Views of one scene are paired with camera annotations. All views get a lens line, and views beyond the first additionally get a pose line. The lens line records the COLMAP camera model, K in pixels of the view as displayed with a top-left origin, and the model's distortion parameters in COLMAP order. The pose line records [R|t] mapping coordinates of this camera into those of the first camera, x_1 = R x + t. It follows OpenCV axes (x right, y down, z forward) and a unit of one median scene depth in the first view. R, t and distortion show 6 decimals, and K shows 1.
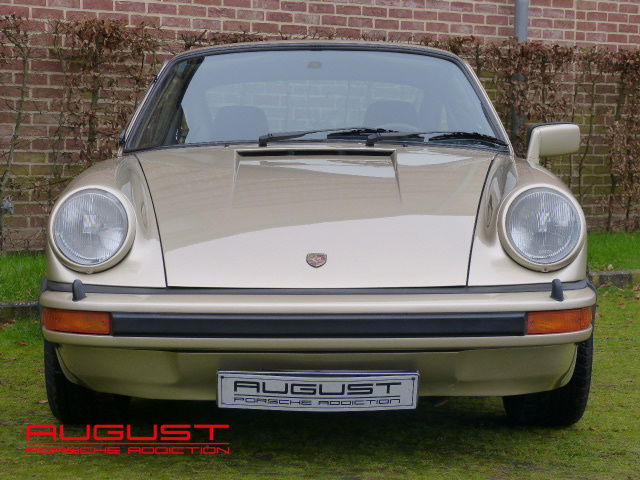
lens RADIAL K [[1652.6, 0, 320.0], [0, 1652.6, 240.0], [0, 0, 1]] dist [0.128832, 0.997670]
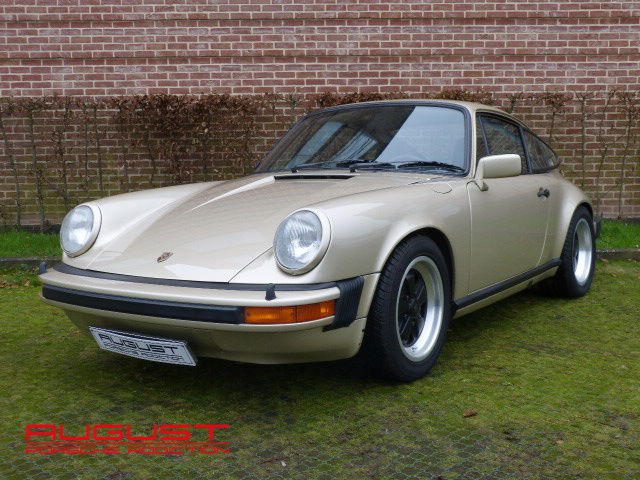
lens RADIAL K [[798.0, 0, 320.0], [0, 798.0, 240.0], [0, 0, 1]] dist [-0.024267, 0.092206]
pose [[0.824770, 0.045002, -0.563675, 0.410215], [-0.015474, 0.998251, 0.057055, -0.036371], [0.565257, -0.038335, 0.824024, 0.390775]]
